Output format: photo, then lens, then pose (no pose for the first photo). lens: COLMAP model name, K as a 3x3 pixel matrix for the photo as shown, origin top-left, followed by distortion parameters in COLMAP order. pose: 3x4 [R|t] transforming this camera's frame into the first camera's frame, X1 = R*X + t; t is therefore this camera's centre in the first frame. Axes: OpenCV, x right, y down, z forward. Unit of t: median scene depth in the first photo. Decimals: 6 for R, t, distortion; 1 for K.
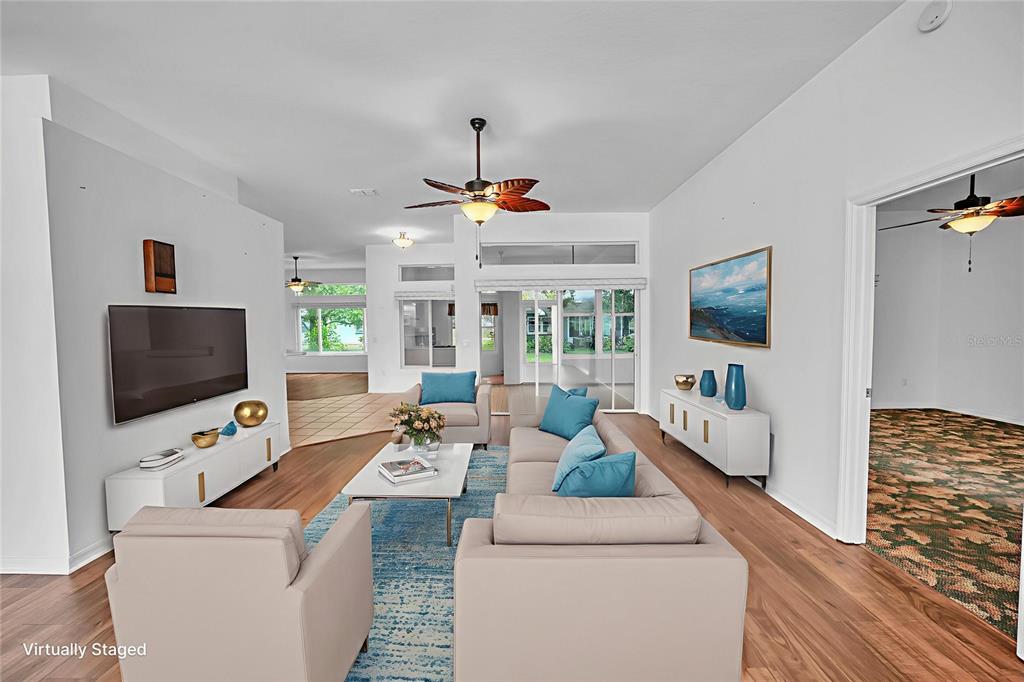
lens RADIAL K [[412.9, 0, 509.7], [0, 412.9, 344.0], [0, 0, 1]] dist [-0.000442, 0.000208]
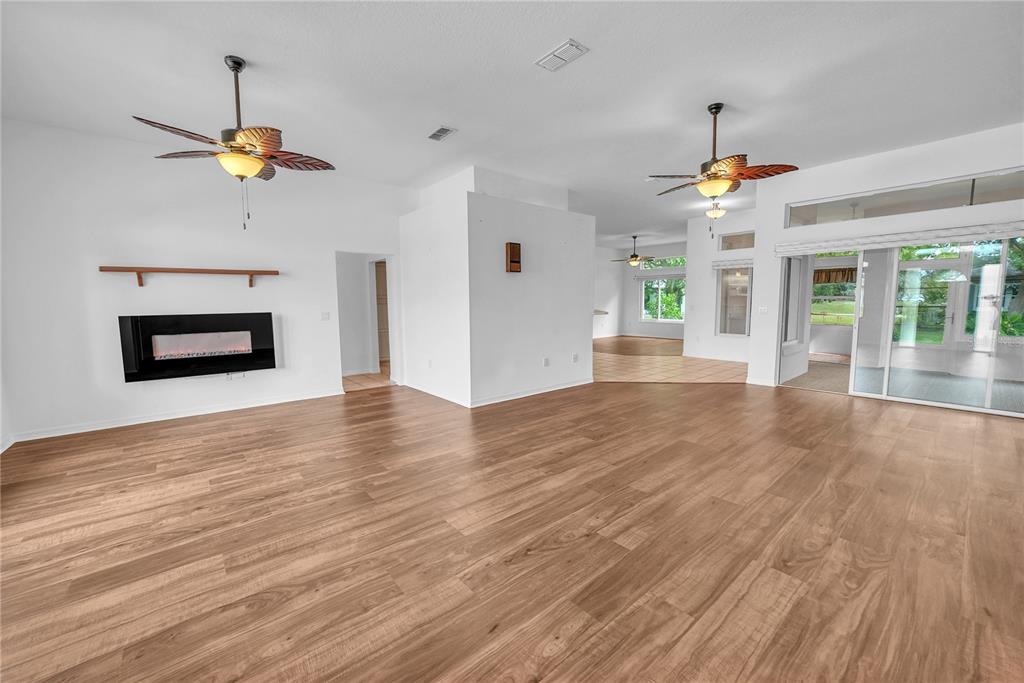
lens RADIAL K [[412.9, 0, 509.7], [0, 412.9, 344.5], [0, 0, 1]] dist [-0.000442, 0.000208]
pose [[0.658468, 0.092116, -0.746950, 0.332006], [-0.041368, 0.995411, 0.086289, 0.022930], [0.751470, -0.025919, 0.659257, -0.128405]]
